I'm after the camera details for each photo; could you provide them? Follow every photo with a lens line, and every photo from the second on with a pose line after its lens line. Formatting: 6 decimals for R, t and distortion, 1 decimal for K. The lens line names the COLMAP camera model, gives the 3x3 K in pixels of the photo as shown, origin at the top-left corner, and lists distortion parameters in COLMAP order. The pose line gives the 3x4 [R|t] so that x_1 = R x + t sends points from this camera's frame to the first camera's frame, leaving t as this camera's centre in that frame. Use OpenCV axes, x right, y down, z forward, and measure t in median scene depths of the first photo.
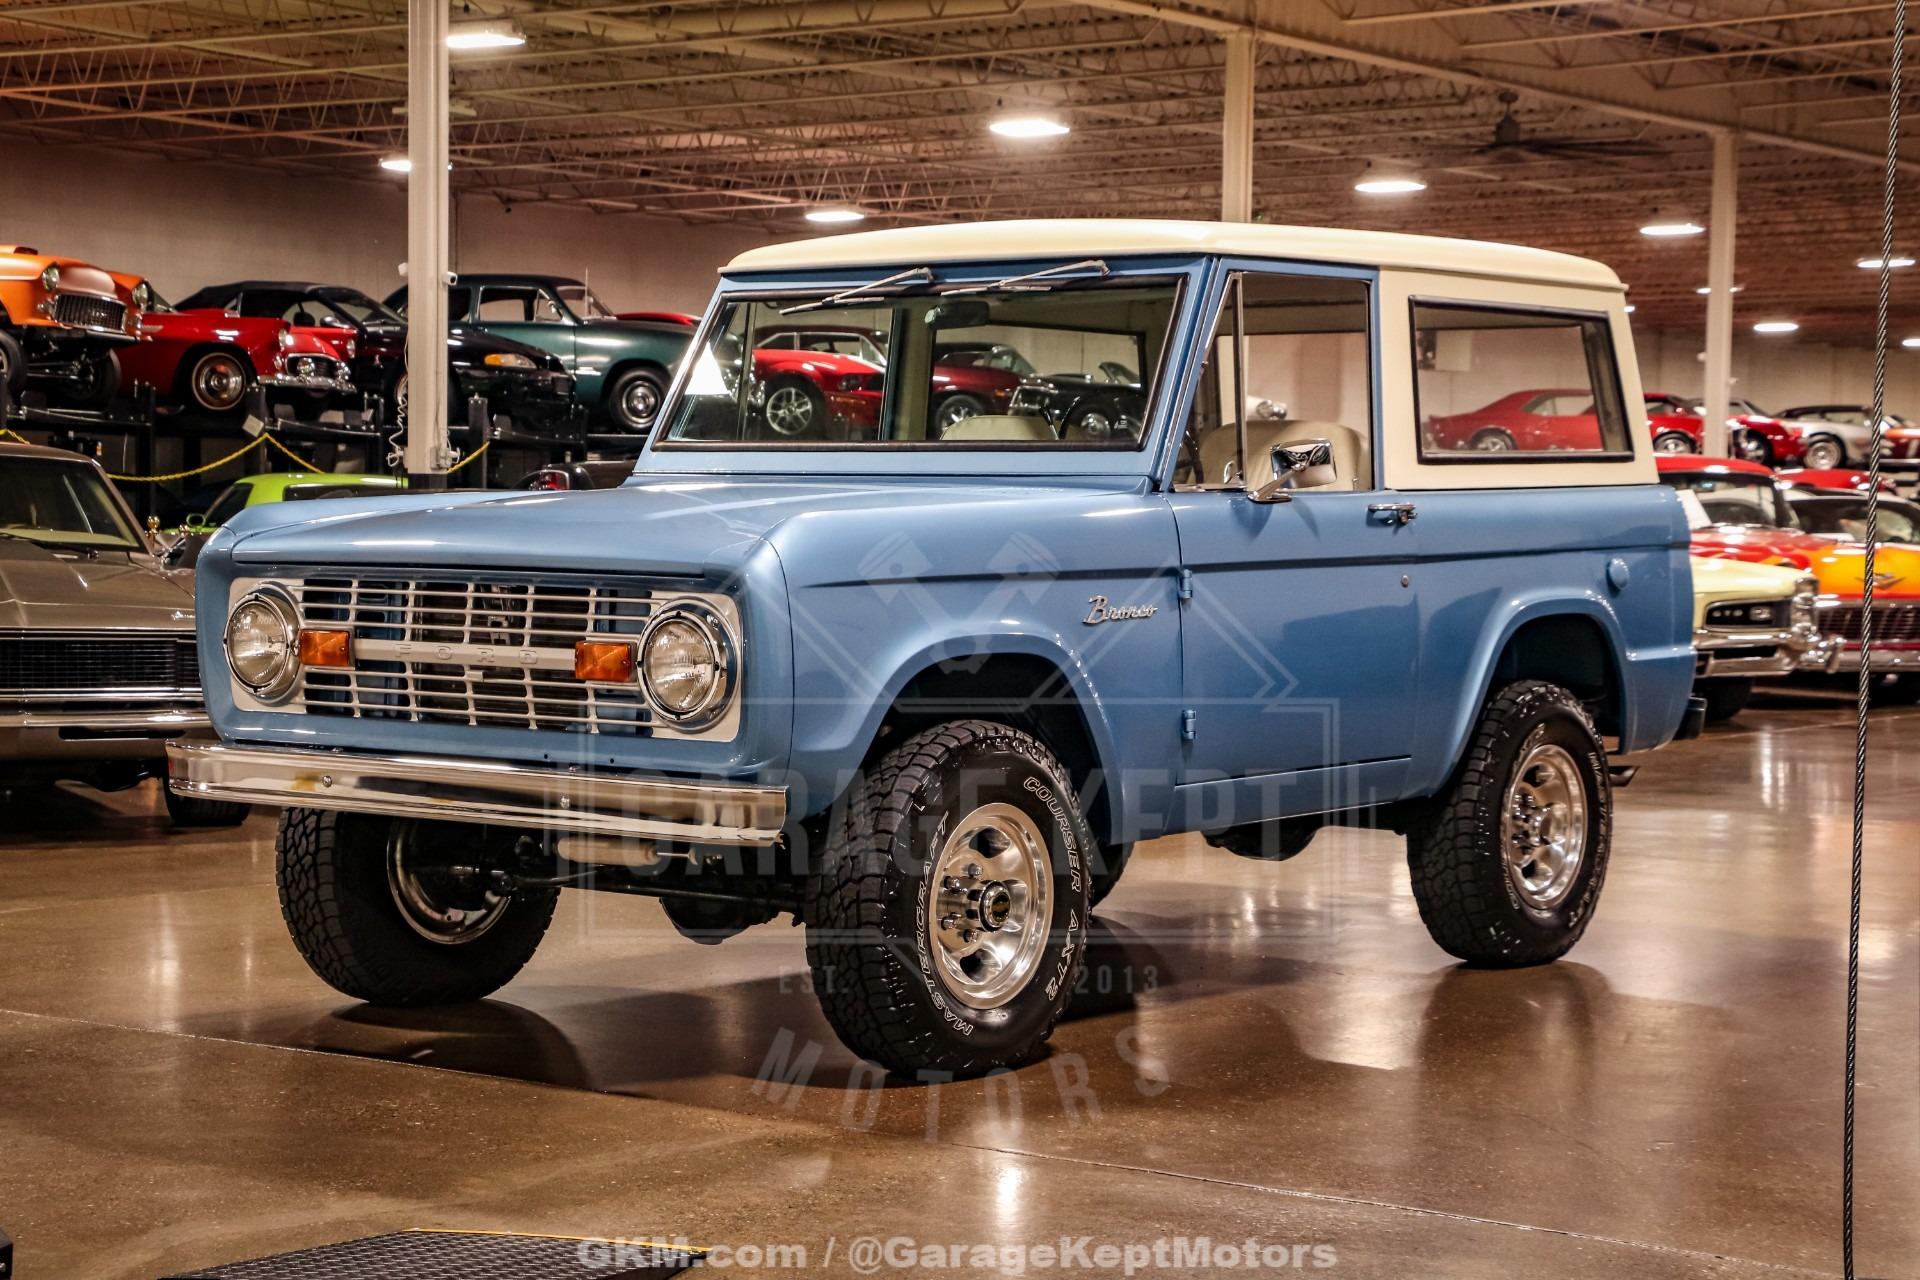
lens RADIAL K [[3573.1, 0, 941.6], [0, 3573.1, 657.9], [0, 0, 1]] dist [0.268940, 0.000000]
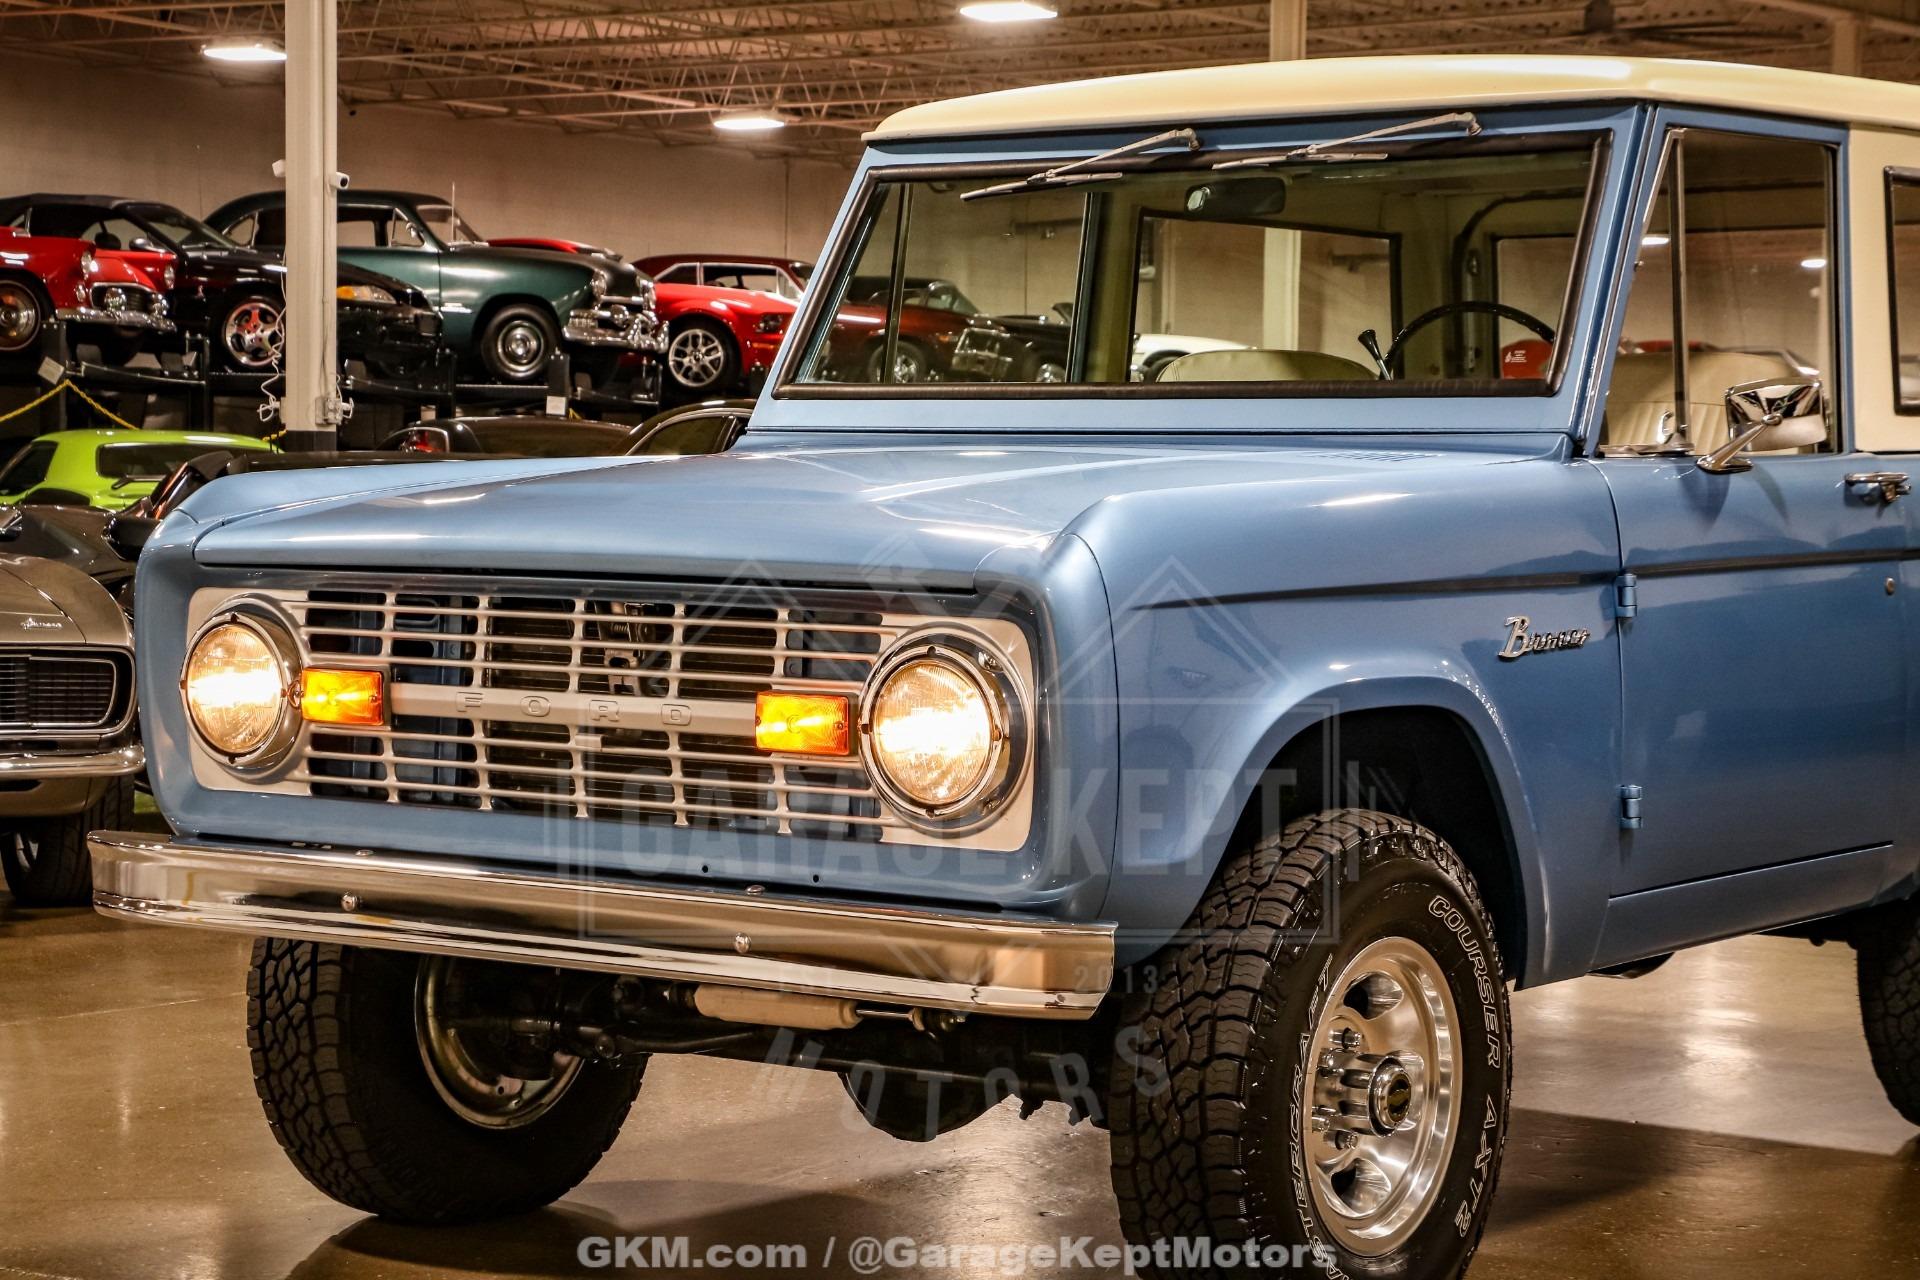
lens RADIAL K [[4018.2, 0, 956.8], [0, 4018.2, 679.7], [0, 0, 1]] dist [0.377795, 0.000000]
pose [[0.999216, -0.001182, 0.039583, -0.075380], [0.000803, 0.999954, 0.009590, -0.010861], [-0.039592, -0.009551, 0.999170, 0.220099]]
